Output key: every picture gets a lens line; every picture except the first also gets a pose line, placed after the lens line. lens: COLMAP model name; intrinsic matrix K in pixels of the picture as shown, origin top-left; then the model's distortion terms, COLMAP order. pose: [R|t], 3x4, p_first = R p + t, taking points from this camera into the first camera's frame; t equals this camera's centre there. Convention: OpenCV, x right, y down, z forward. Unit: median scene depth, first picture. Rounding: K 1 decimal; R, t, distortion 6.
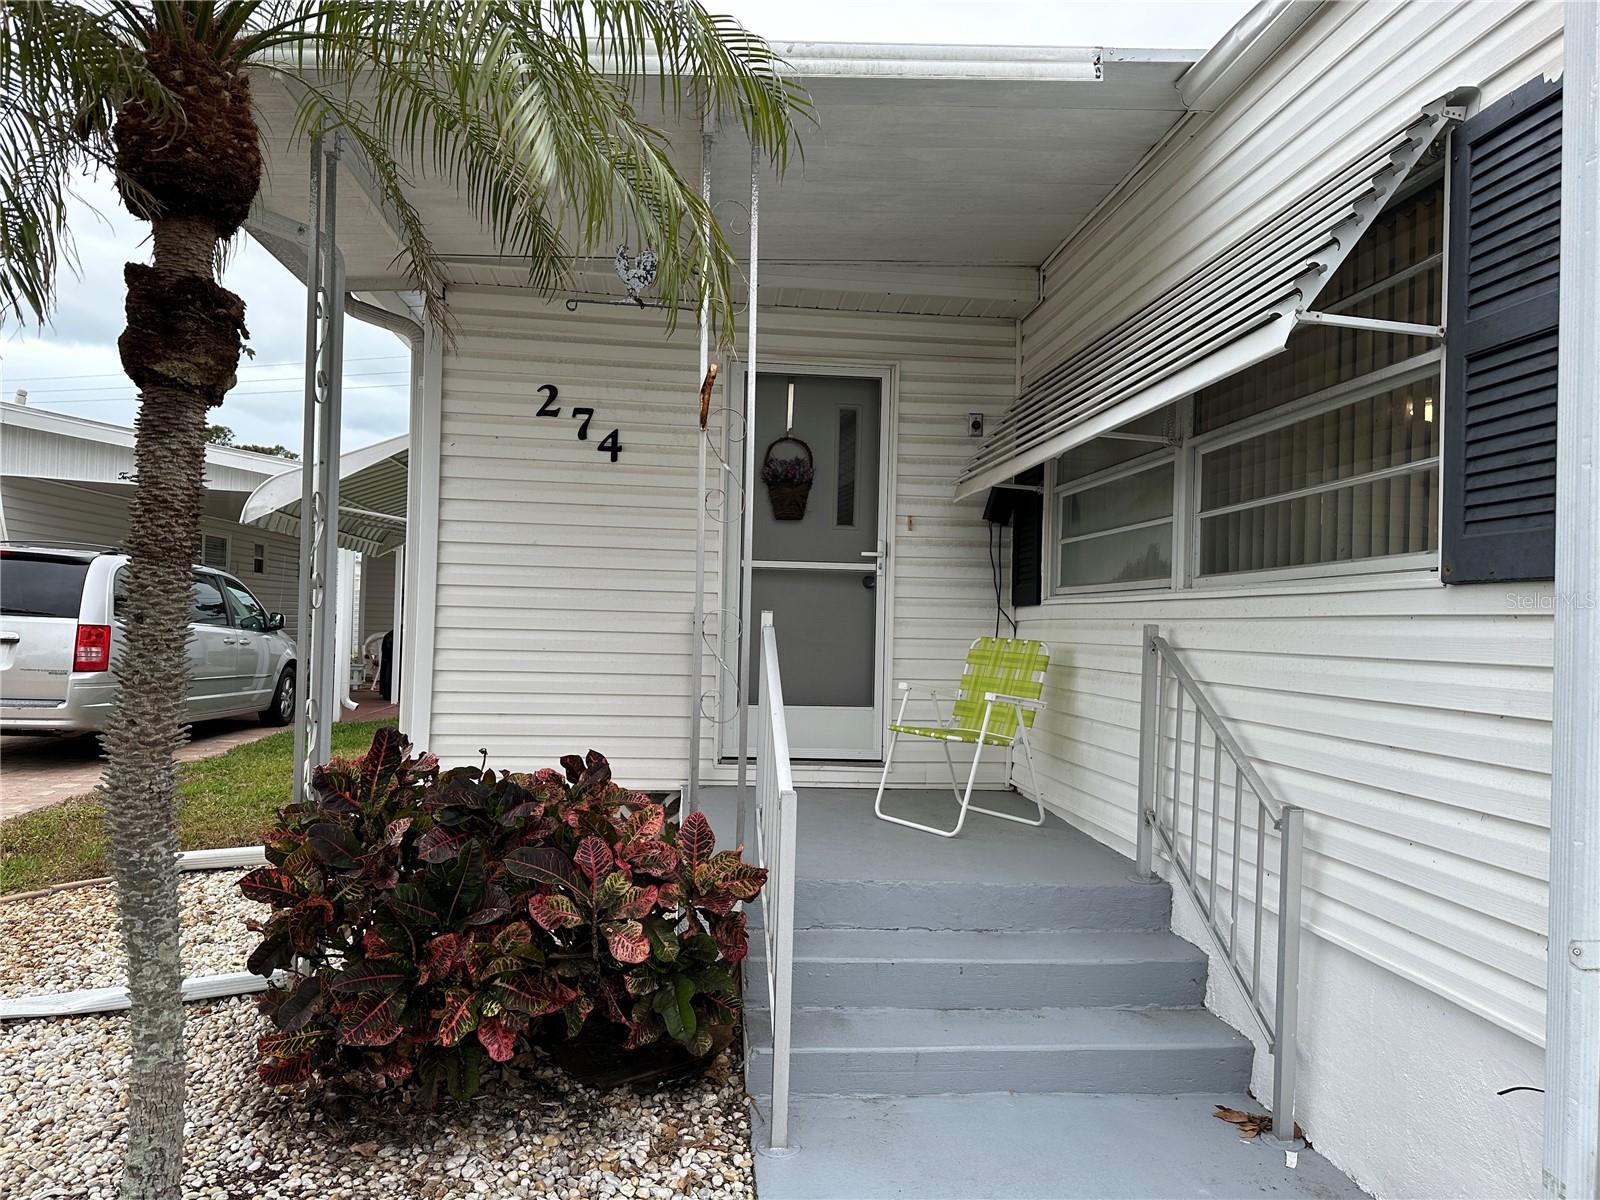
lens RADIAL K [[1105.6, 0, 800.0], [0, 1105.6, 600.0], [0, 0, 1]] dist [0.005390, -0.000182]
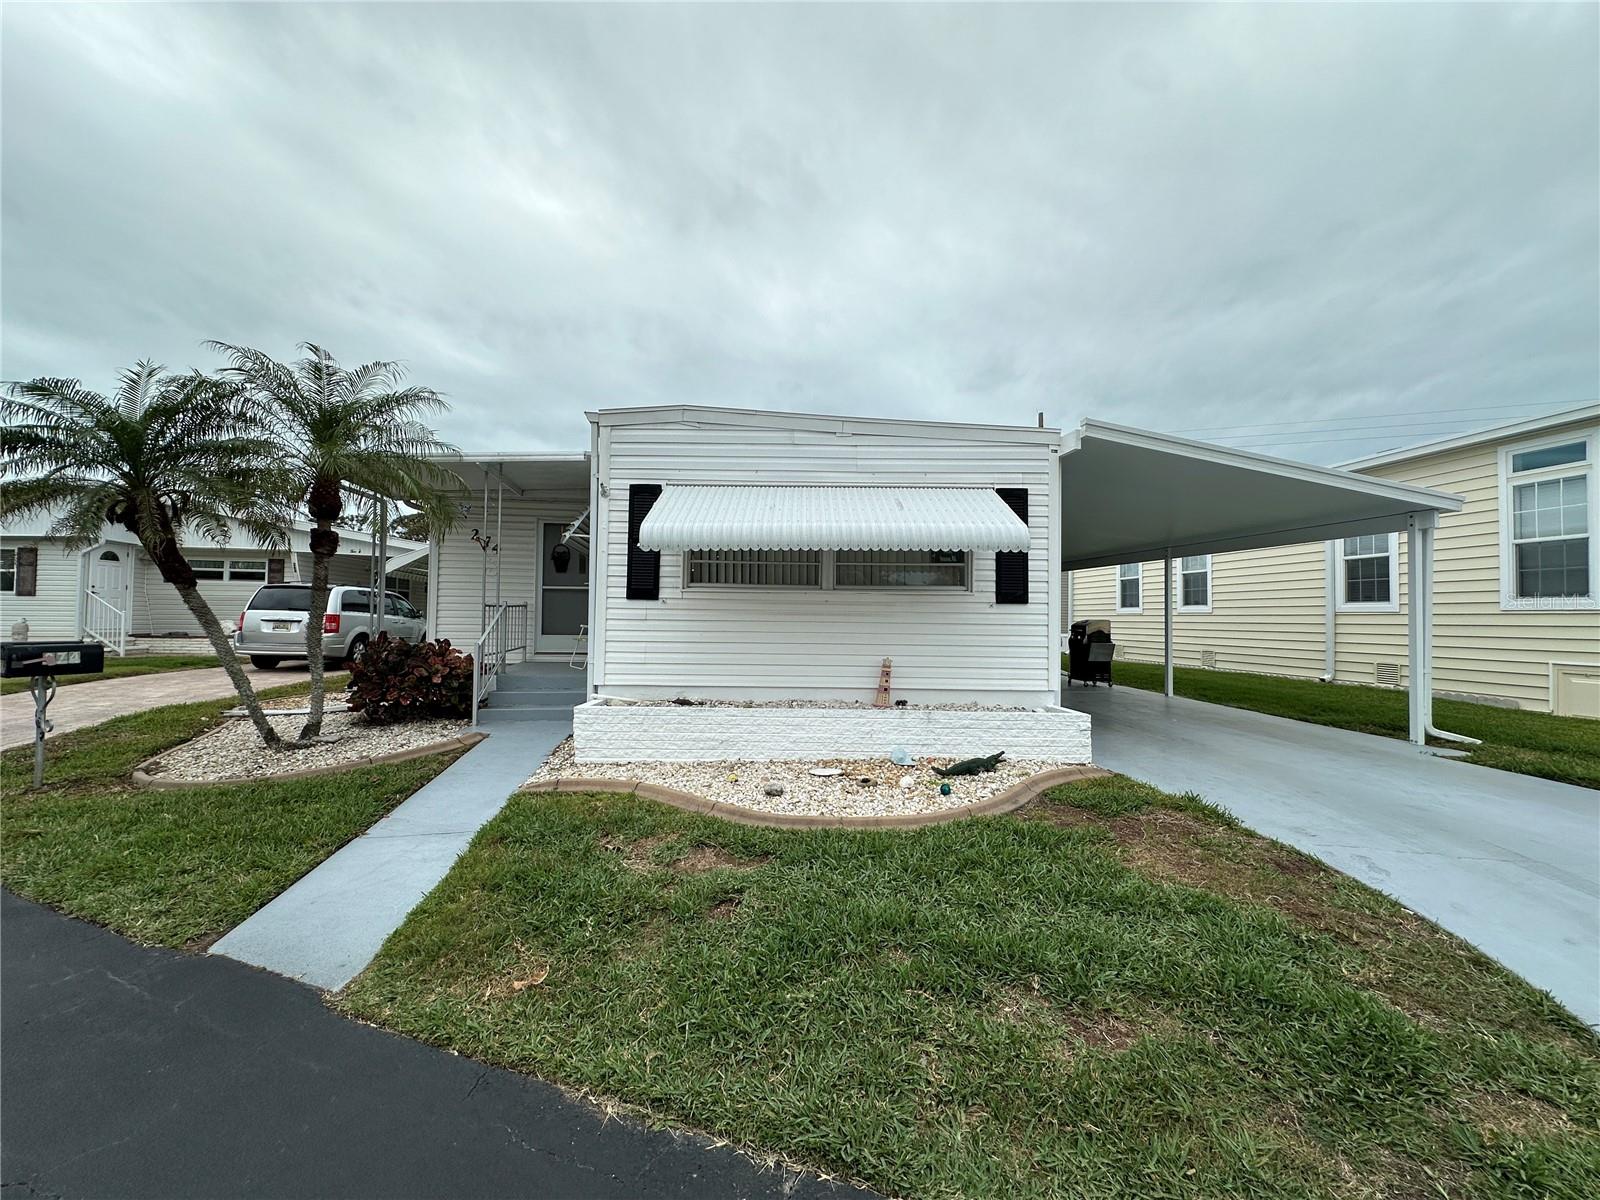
lens RADIAL K [[637.5, 0, 794.5], [0, 637.5, 598.6], [0, 0, 1]] dist [-0.002422, 0.000112]
pose [[0.999410, -0.012629, 0.031945, 0.608541], [0.012865, 0.999891, -0.007209, 0.018058], [-0.031851, 0.007616, 0.999464, -0.797387]]
